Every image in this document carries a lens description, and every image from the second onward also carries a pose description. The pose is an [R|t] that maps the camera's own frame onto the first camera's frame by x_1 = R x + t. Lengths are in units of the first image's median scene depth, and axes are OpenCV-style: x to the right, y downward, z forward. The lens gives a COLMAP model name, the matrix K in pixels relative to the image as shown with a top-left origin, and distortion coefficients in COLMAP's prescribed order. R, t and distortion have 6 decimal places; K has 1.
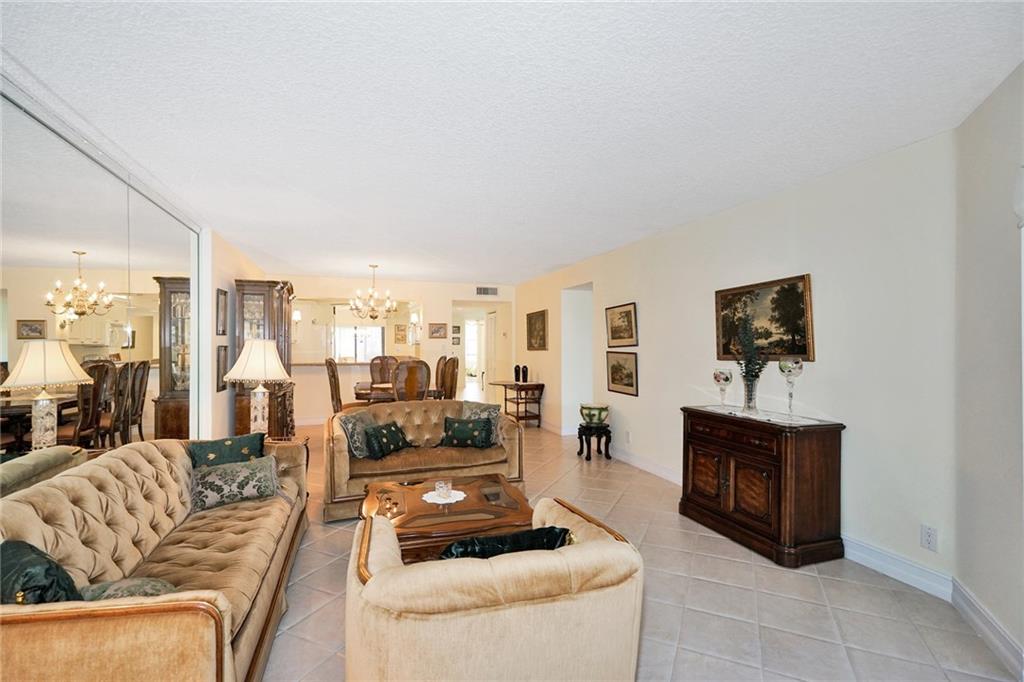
lens RADIAL K [[467.9, 0, 510.0], [0, 467.9, 343.1], [0, 0, 1]] dist [-0.001010, -0.000336]
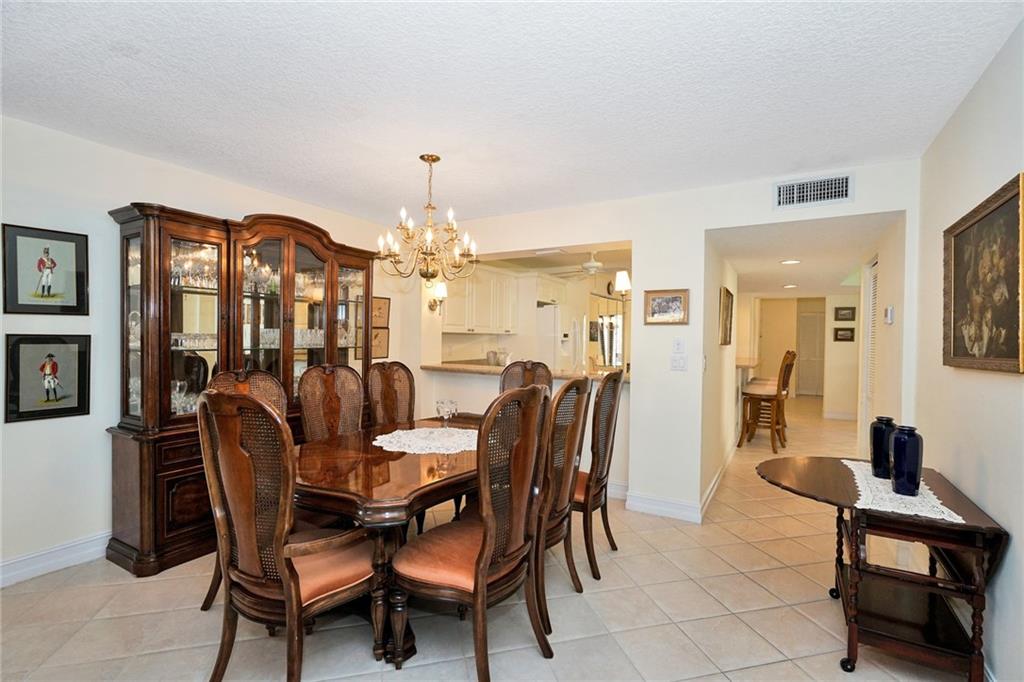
lens RADIAL K [[467.9, 0, 547.3], [0, 467.9, 343.0], [0, 0, 1]] dist [-0.001010, -0.000336]
pose [[0.648215, 0.013293, -0.761341, 0.094115], [-0.009214, 0.999911, 0.009613, 0.002260], [0.761402, 0.000784, 0.648280, 0.664731]]
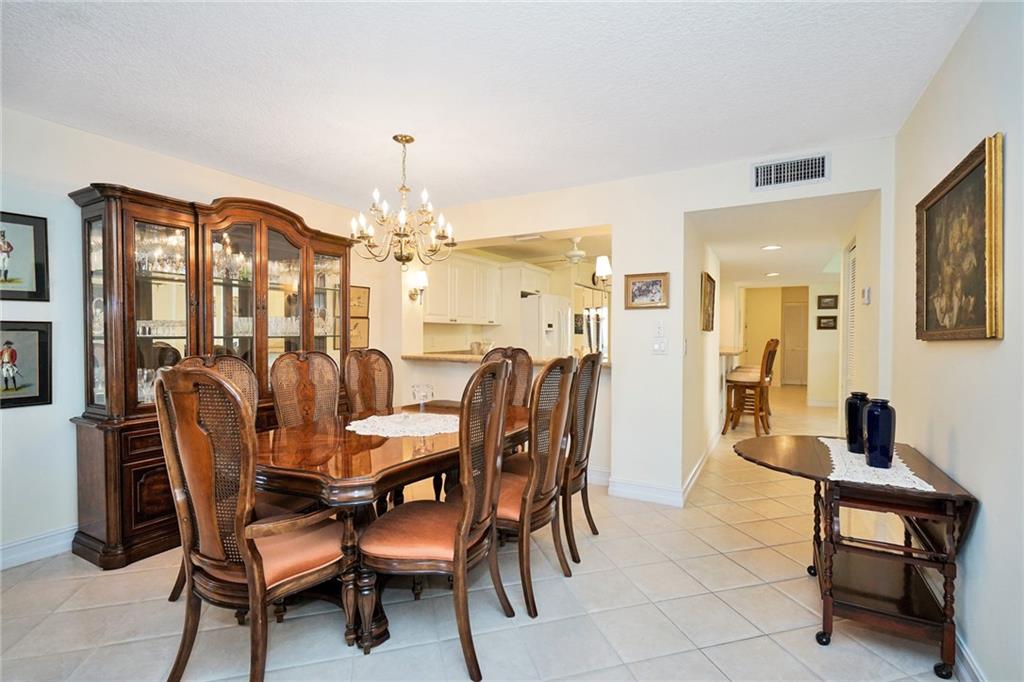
lens RADIAL K [[467.9, 0, 548.7], [0, 467.9, 343.6], [0, 0, 1]] dist [-0.001010, -0.000336]
pose [[0.664836, 0.010523, -0.746915, 0.097712], [0.000914, 0.999889, 0.014901, 0.013919], [0.746989, -0.010590, 0.664752, 0.675130]]
